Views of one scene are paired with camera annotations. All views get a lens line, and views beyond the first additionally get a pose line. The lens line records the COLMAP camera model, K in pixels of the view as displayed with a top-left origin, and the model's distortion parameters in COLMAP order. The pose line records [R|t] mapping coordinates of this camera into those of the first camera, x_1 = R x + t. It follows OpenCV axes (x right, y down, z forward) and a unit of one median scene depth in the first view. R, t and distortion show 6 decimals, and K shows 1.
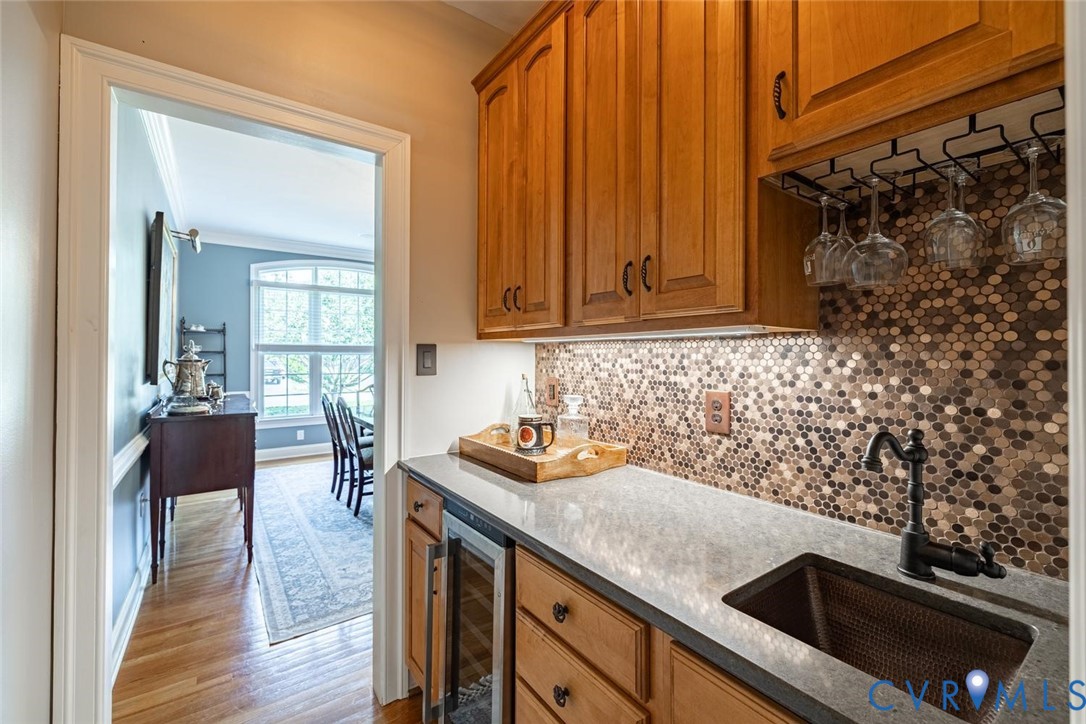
lens RADIAL K [[455.0, 0, 544.9], [0, 455.0, 359.5], [0, 0, 1]] dist [0.013923, 0.000082]
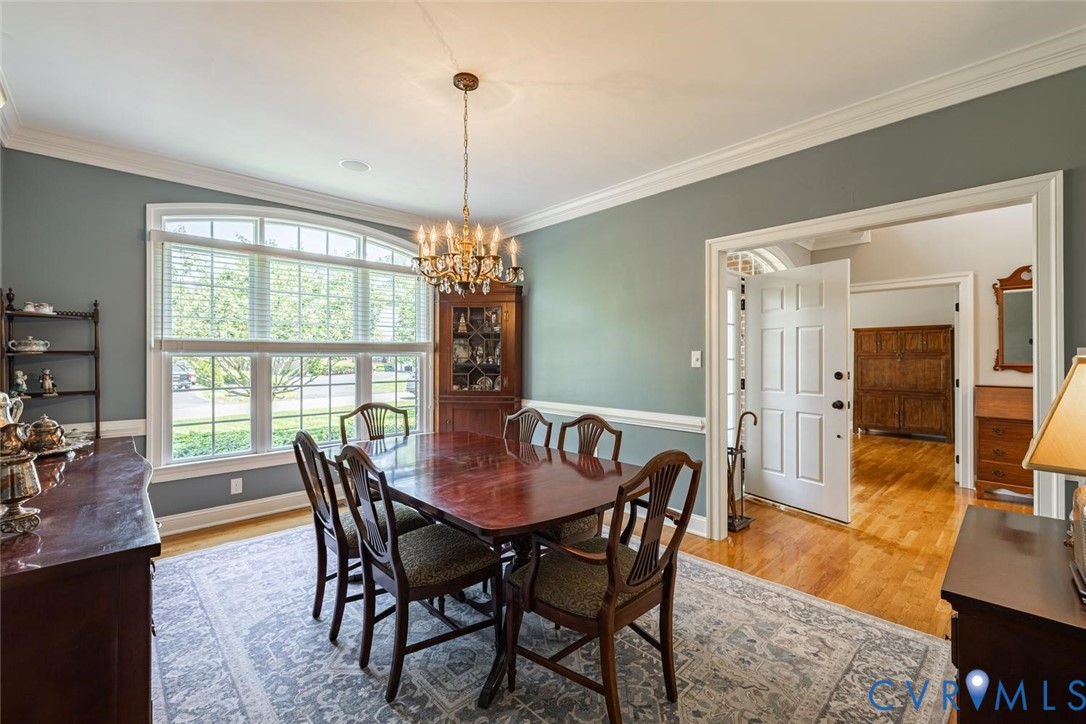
lens RADIAL K [[455.0, 0, 540.9], [0, 455.0, 354.6], [0, 0, 1]] dist [0.013923, 0.000082]
pose [[0.991393, -0.006975, 0.130734, -0.220066], [0.008205, 0.999927, -0.008870, -0.004015], [-0.130663, 0.009867, 0.991378, 0.350217]]
